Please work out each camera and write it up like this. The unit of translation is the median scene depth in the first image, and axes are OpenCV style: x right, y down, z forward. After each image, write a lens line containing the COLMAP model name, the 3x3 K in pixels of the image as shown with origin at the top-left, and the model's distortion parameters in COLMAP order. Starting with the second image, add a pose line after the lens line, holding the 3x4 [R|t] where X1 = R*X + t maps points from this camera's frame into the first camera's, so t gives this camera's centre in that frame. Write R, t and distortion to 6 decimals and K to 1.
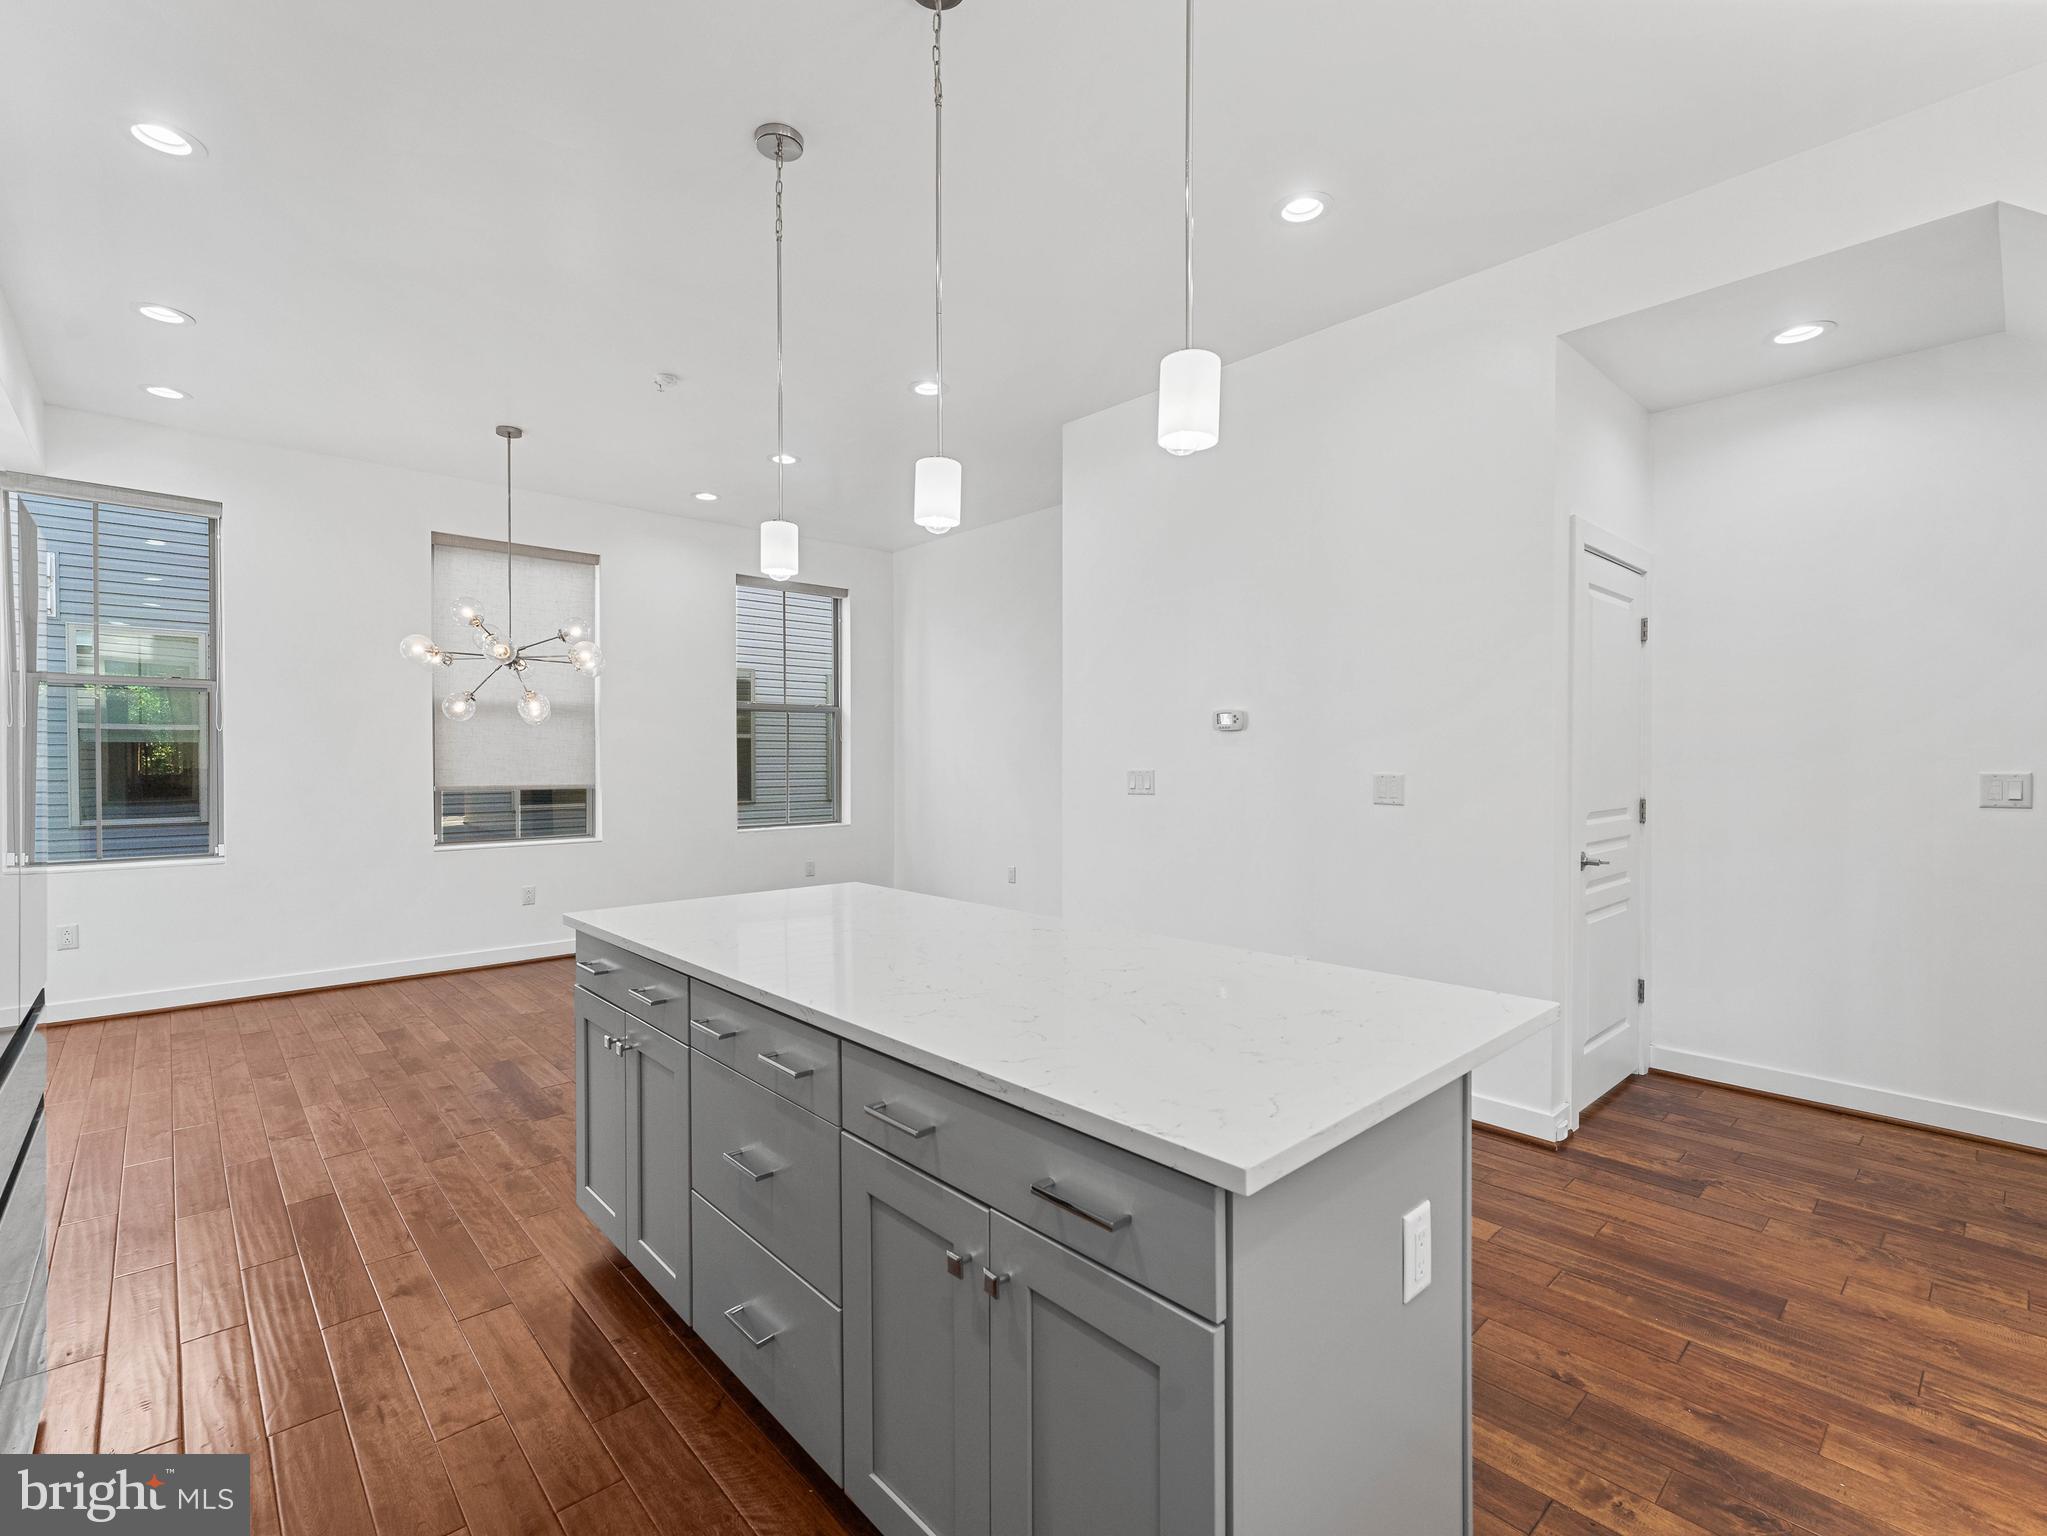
lens RADIAL K [[927.5, 0, 1006.6], [0, 927.5, 757.8], [0, 0, 1]] dist [0.001887, 0.000377]
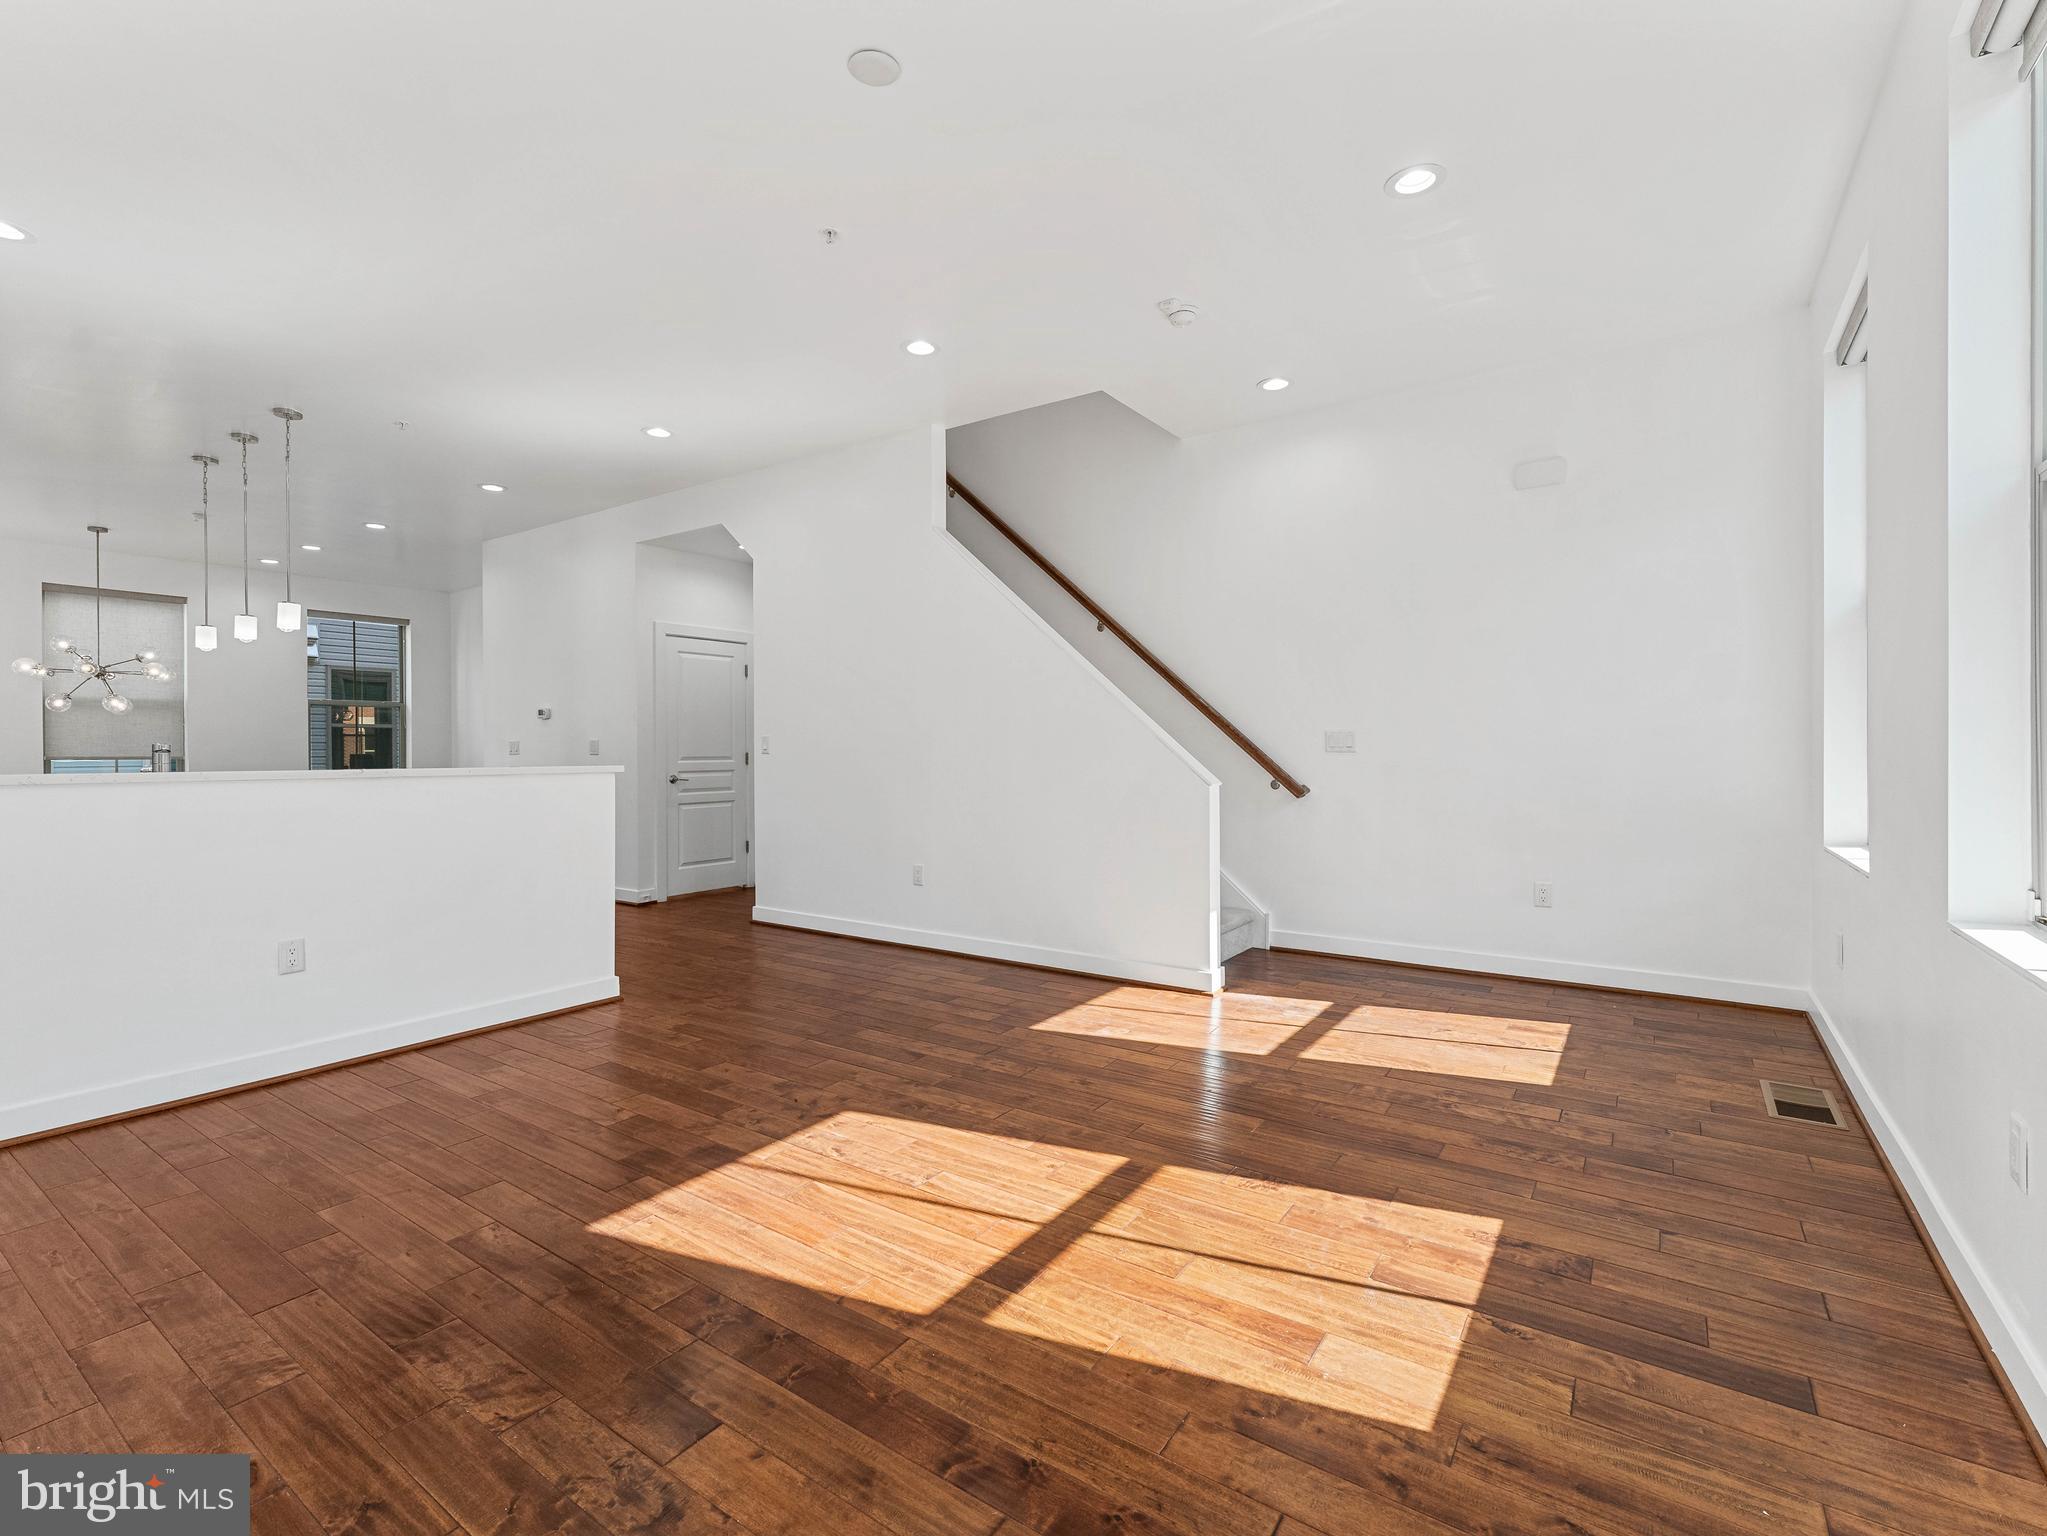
lens RADIAL K [[927.5, 0, 1027.3], [0, 927.5, 749.9], [0, 0, 1]] dist [0.001887, 0.000377]
pose [[0.973469, -0.004413, 0.228776, 0.644814], [0.004196, 0.999990, 0.001432, 0.029955], [-0.228780, -0.000435, 0.973478, -0.908643]]
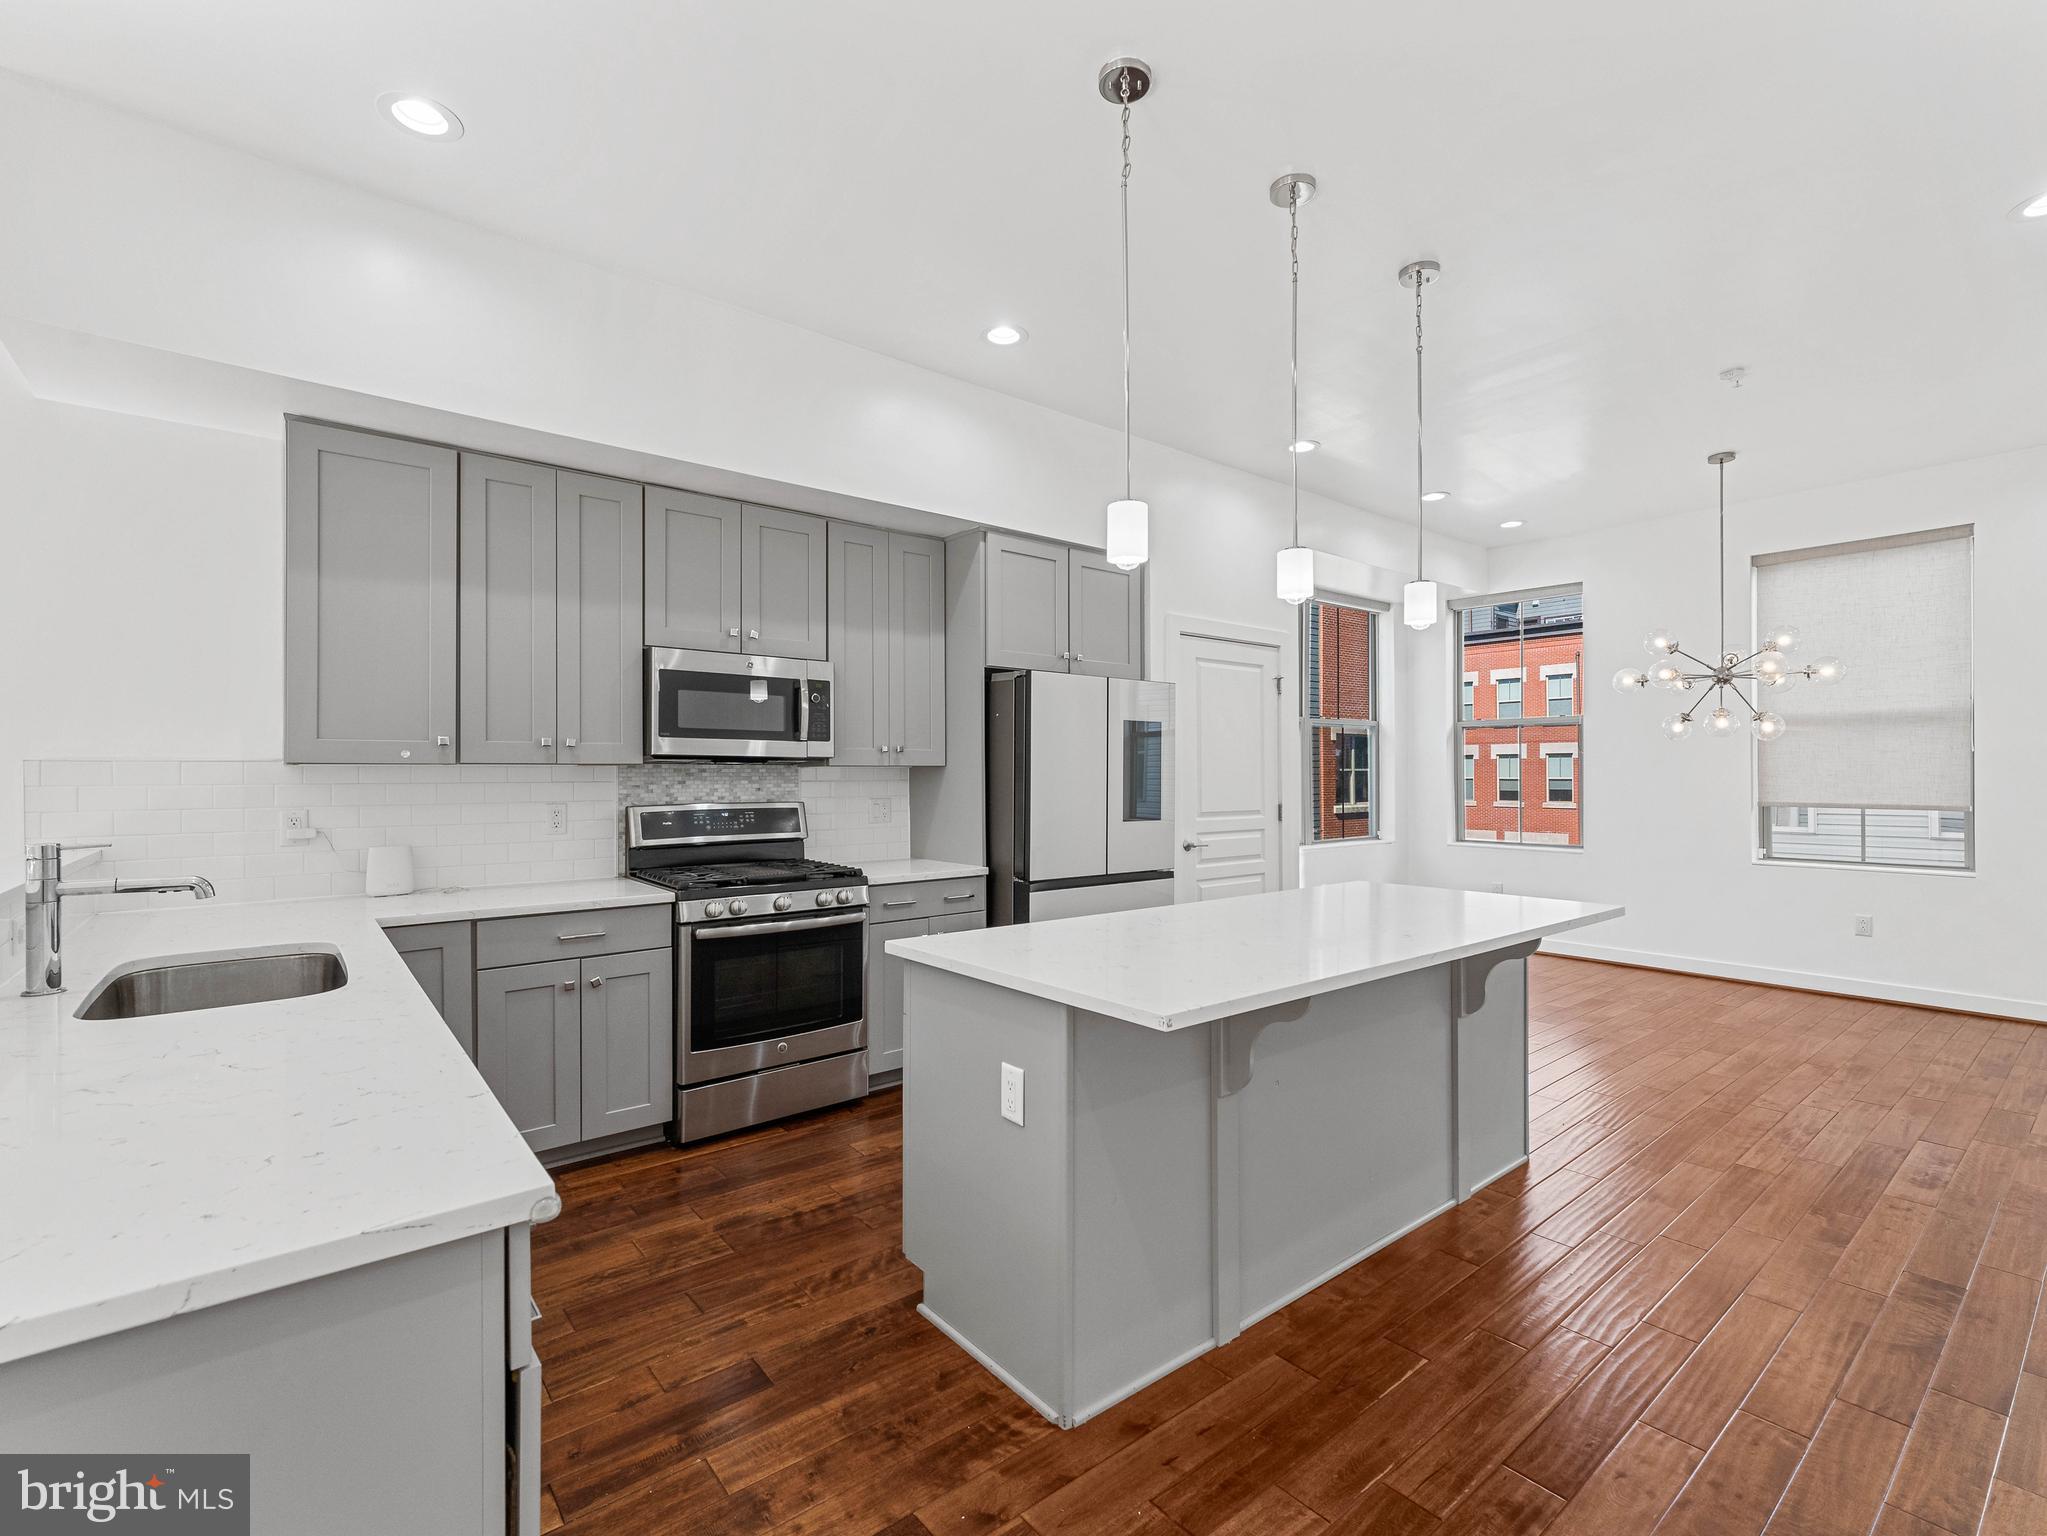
lens RADIAL K [[927.5, 0, 1028.7], [0, 927.5, 767.3], [0, 0, 1]] dist [0.001887, 0.000377]
pose [[-0.059721, -0.004952, -0.998203, 0.539881], [0.002858, 0.999983, -0.005131, -0.003700], [0.998211, -0.003159, -0.059705, 0.292504]]
